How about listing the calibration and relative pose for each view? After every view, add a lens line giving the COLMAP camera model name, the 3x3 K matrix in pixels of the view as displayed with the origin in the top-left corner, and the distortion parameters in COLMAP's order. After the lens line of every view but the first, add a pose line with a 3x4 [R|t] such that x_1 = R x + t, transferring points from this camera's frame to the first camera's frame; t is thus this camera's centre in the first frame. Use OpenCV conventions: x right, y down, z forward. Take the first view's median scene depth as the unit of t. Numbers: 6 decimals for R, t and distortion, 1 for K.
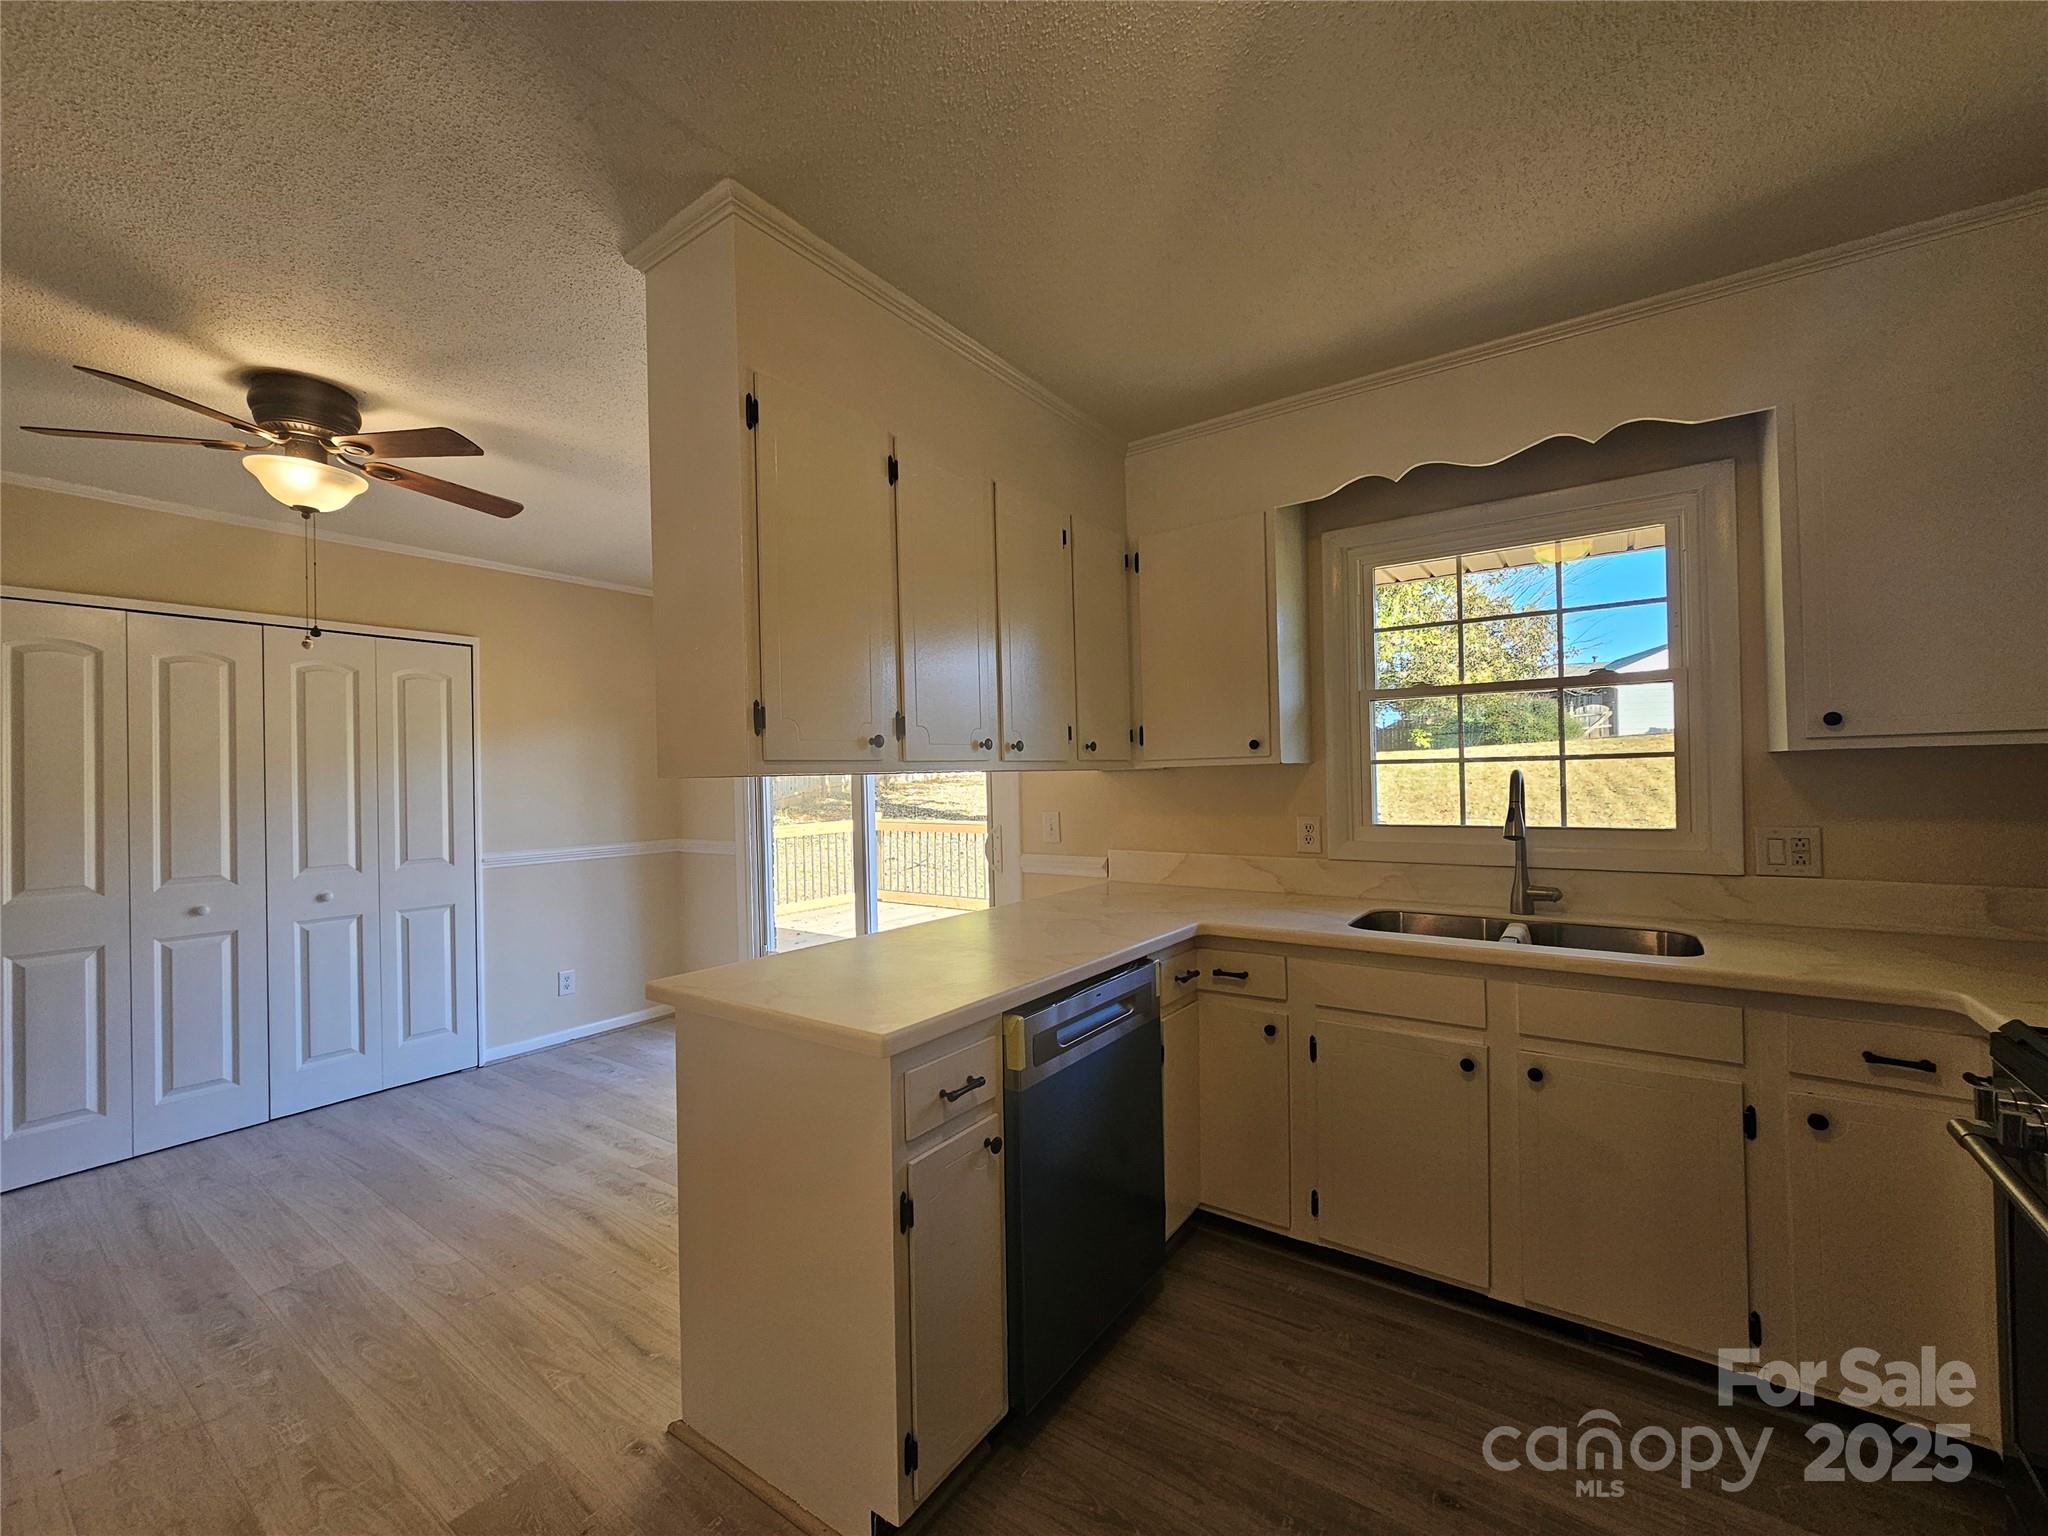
lens RADIAL K [[832.8, 0, 1030.2], [0, 832.8, 772.2], [0, 0, 1]] dist [-0.001188, 0.000581]
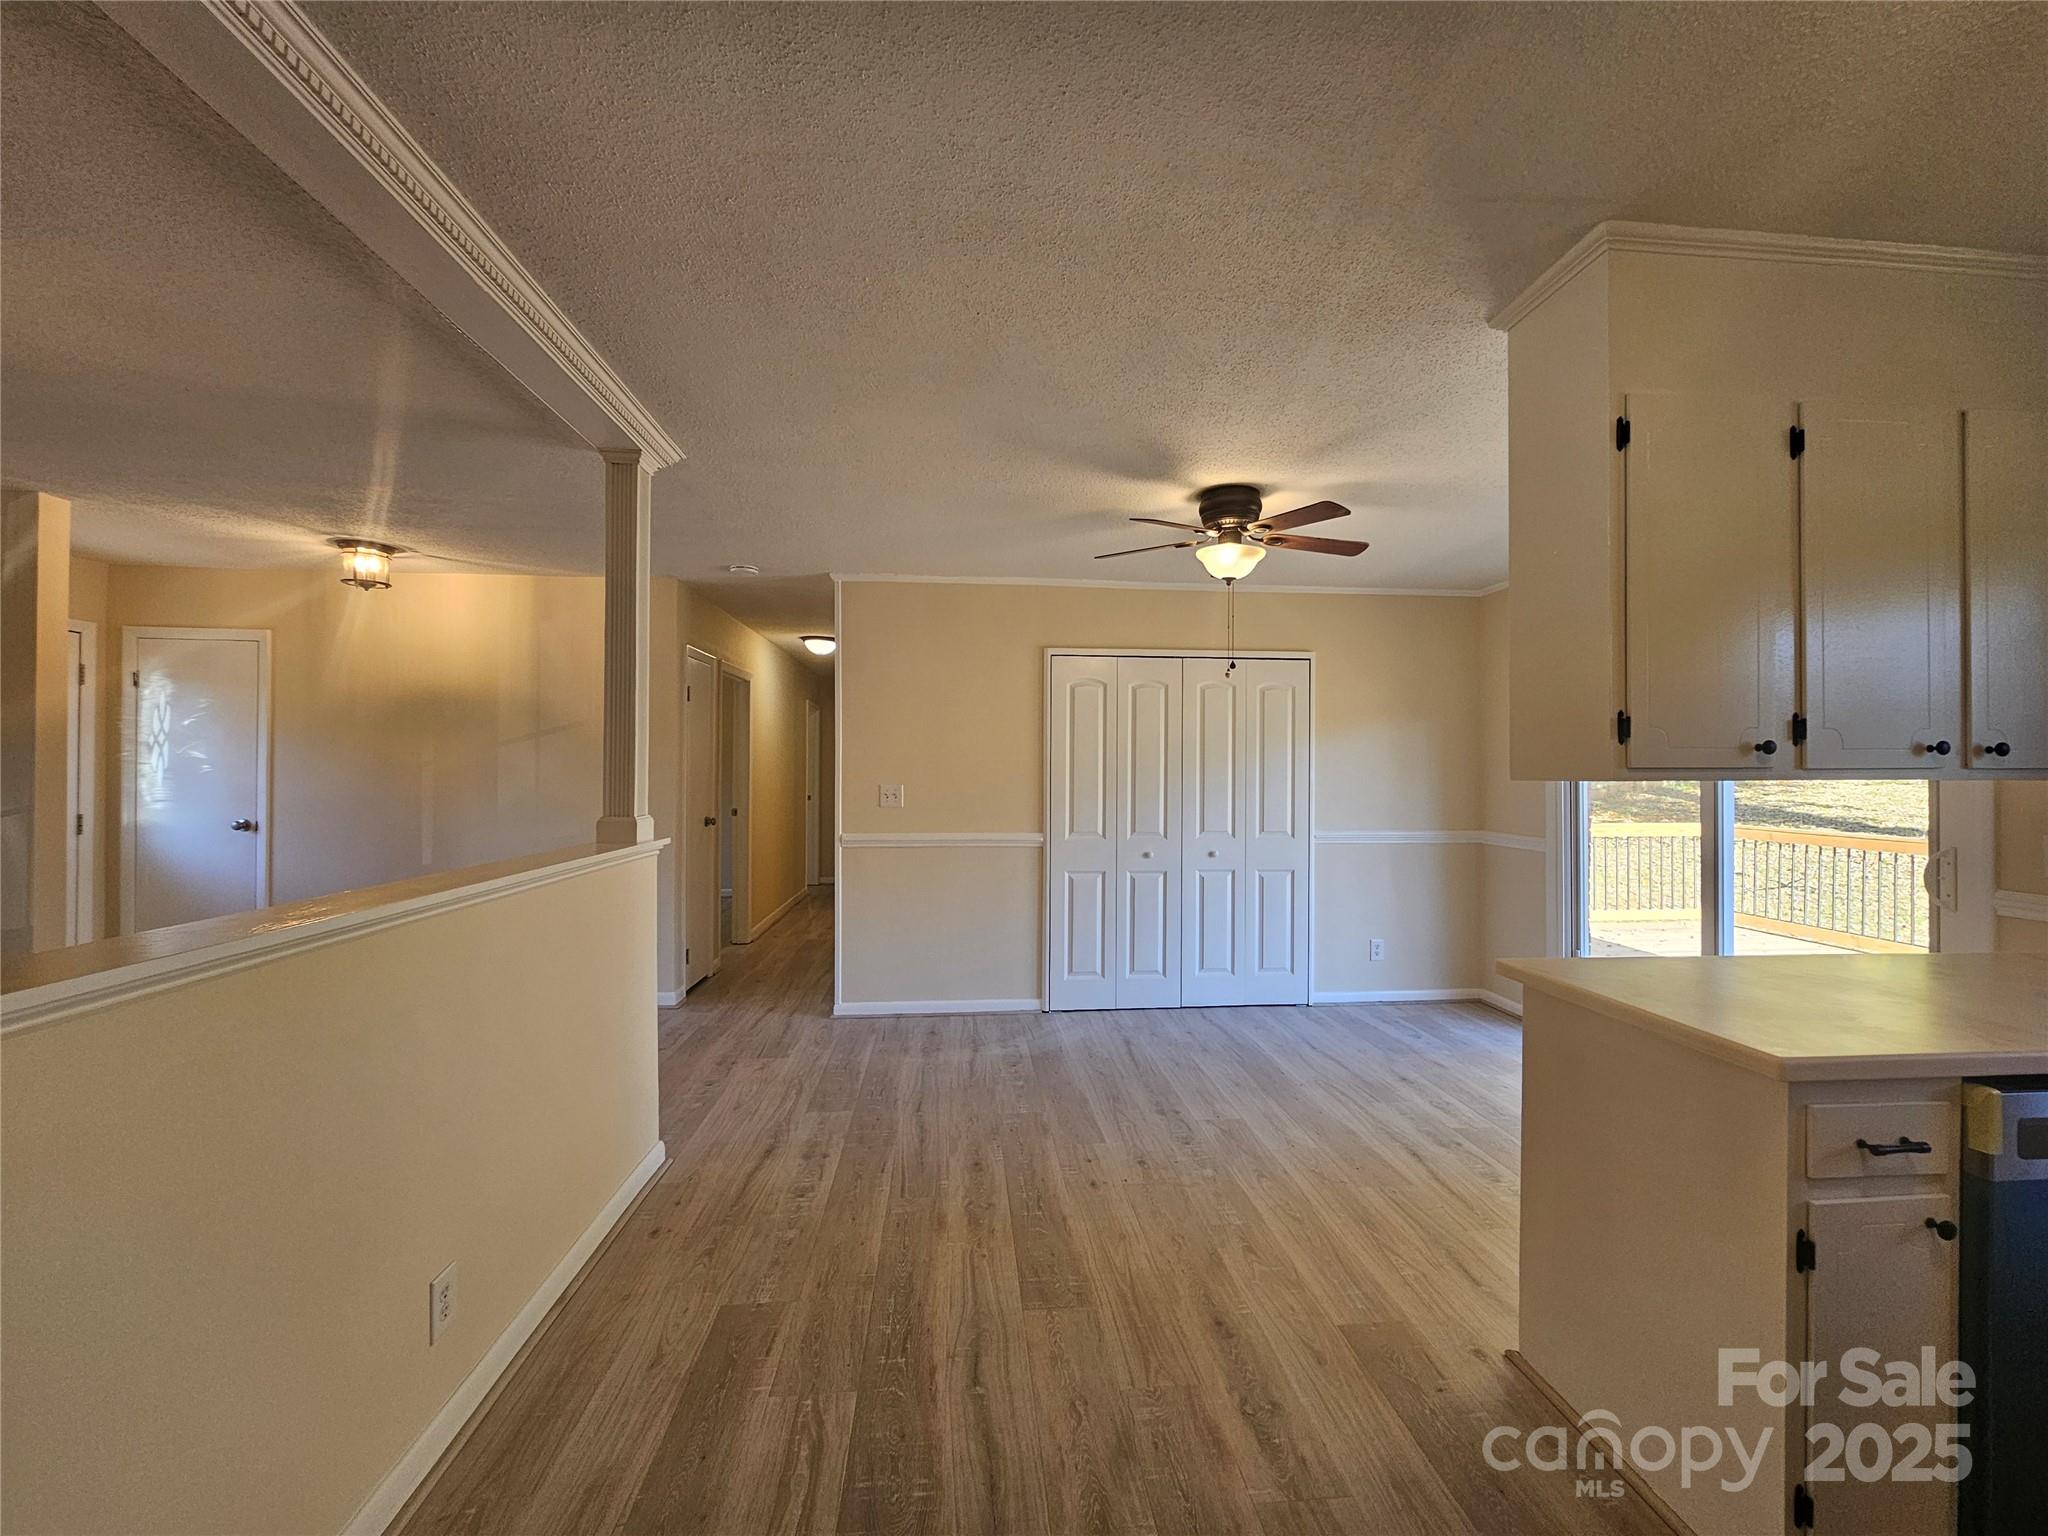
lens RADIAL K [[832.8, 0, 1030.2], [0, 832.8, 772.2], [0, 0, 1]] dist [-0.001188, 0.000581]
pose [[0.646155, 0.024240, -0.762821, -0.005667], [-0.011373, 0.999690, 0.022133, -0.016682], [0.763122, -0.005626, 0.646231, -0.171206]]
